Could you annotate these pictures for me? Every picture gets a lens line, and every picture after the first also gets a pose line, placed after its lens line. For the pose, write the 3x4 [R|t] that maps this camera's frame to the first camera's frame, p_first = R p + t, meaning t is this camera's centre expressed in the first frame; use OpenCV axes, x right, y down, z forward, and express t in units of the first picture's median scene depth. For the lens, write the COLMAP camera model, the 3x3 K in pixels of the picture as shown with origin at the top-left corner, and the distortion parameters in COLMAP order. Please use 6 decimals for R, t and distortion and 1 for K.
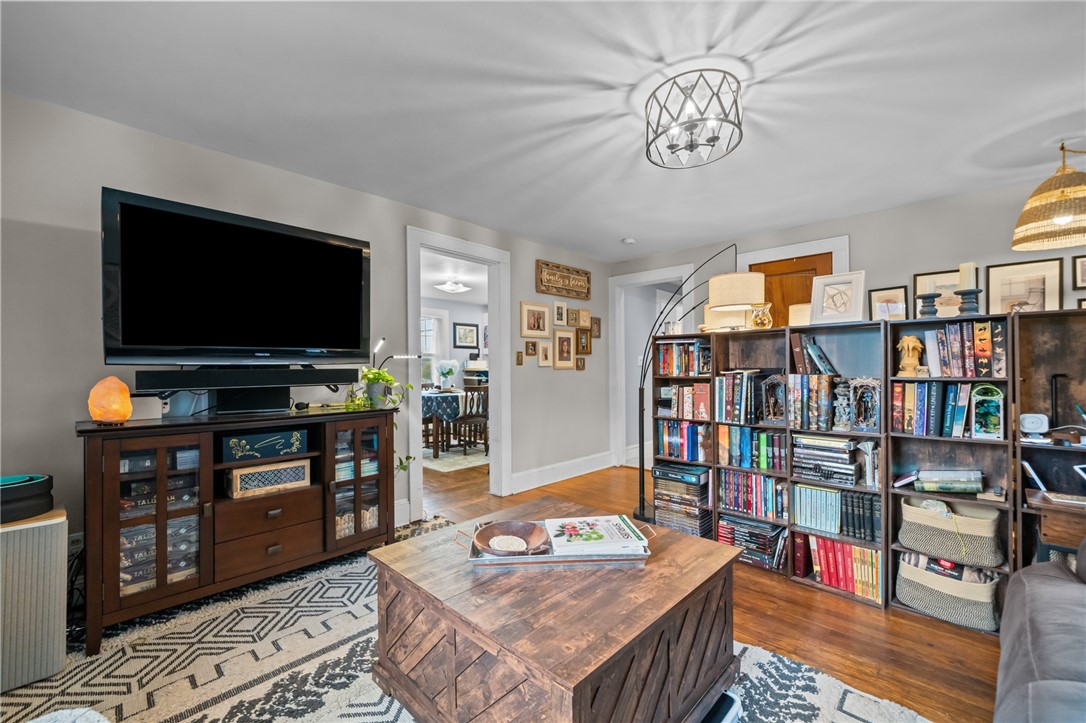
lens RADIAL K [[443.1, 0, 526.7], [0, 443.1, 367.1], [0, 0, 1]] dist [-0.002903, 0.000244]
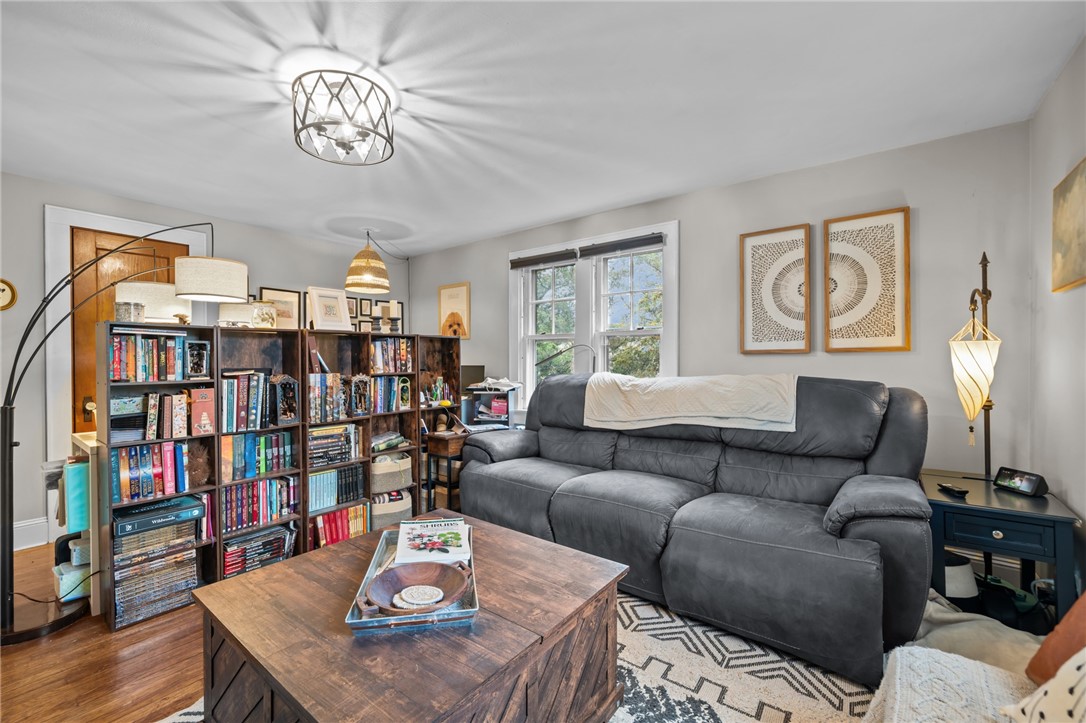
lens RADIAL K [[443.1, 0, 547.0], [0, 443.1, 360.7], [0, 0, 1]] dist [-0.002903, 0.000244]
pose [[-0.137808, 0.003662, 0.990452, -0.566939], [0.003795, 0.999988, -0.003169, -0.010346], [-0.990452, 0.003322, -0.137820, 0.587089]]
